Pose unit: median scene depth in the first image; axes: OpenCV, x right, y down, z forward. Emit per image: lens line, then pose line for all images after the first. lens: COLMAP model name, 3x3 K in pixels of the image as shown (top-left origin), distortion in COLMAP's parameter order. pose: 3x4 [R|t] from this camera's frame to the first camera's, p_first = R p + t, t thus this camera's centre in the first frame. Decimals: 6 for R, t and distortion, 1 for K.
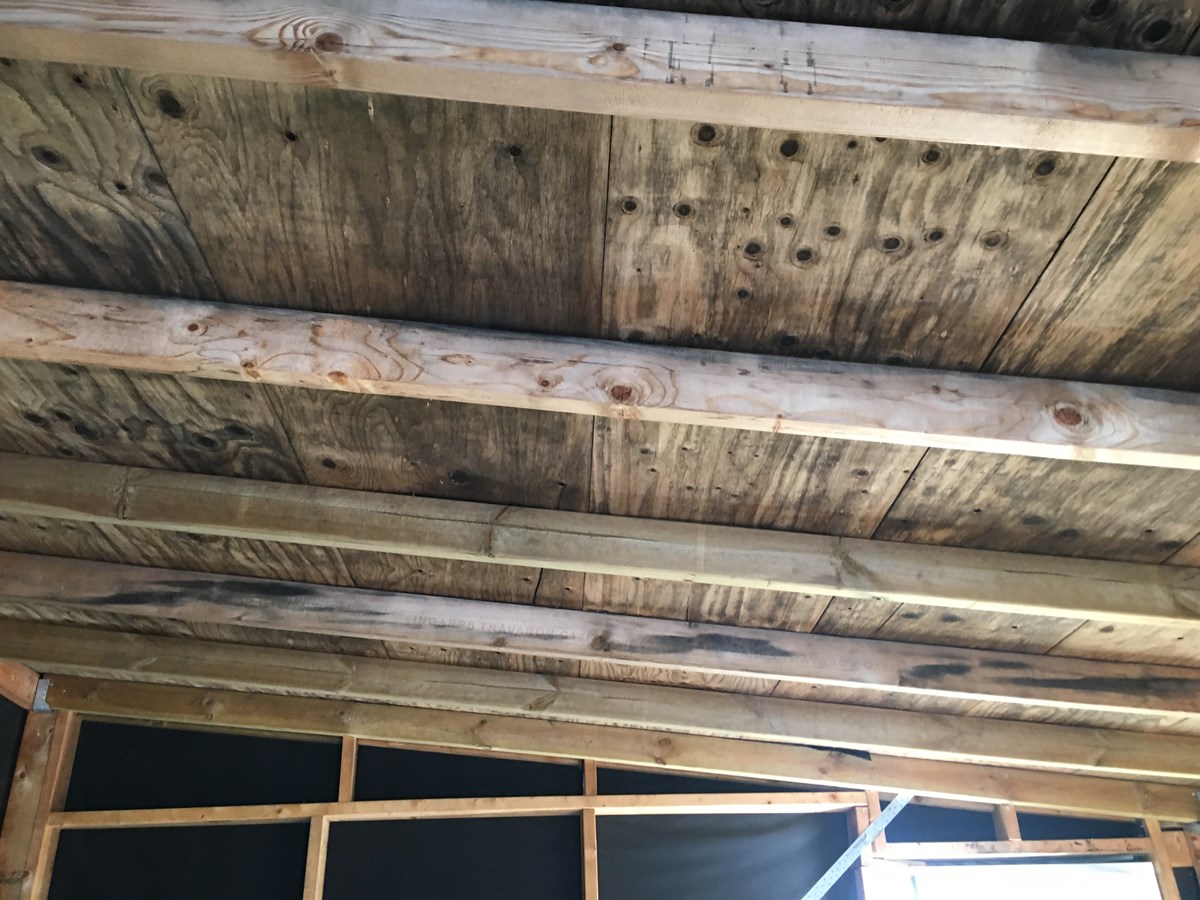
lens RADIAL K [[1021.8, 0, 599.9], [0, 1021.8, 443.3], [0, 0, 1]] dist [0.083854, -0.108320]
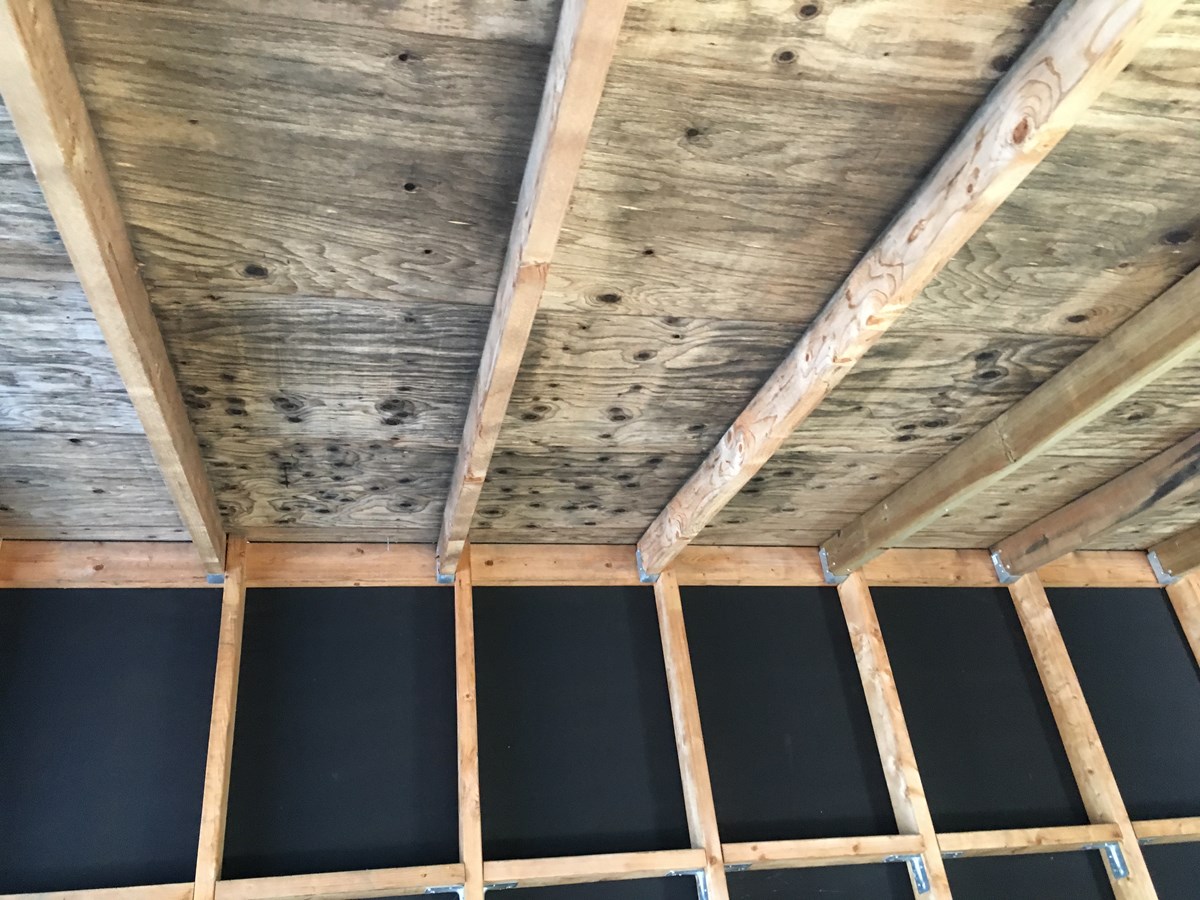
lens RADIAL K [[1021.8, 0, 594.2], [0, 1021.8, 449.1], [0, 0, 1]] dist [0.083854, -0.108320]
pose [[0.166056, -0.488509, -0.856612, 0.247903], [0.562647, 0.760333, -0.324533, 0.099880], [0.809848, -0.428080, 0.401116, 0.117433]]
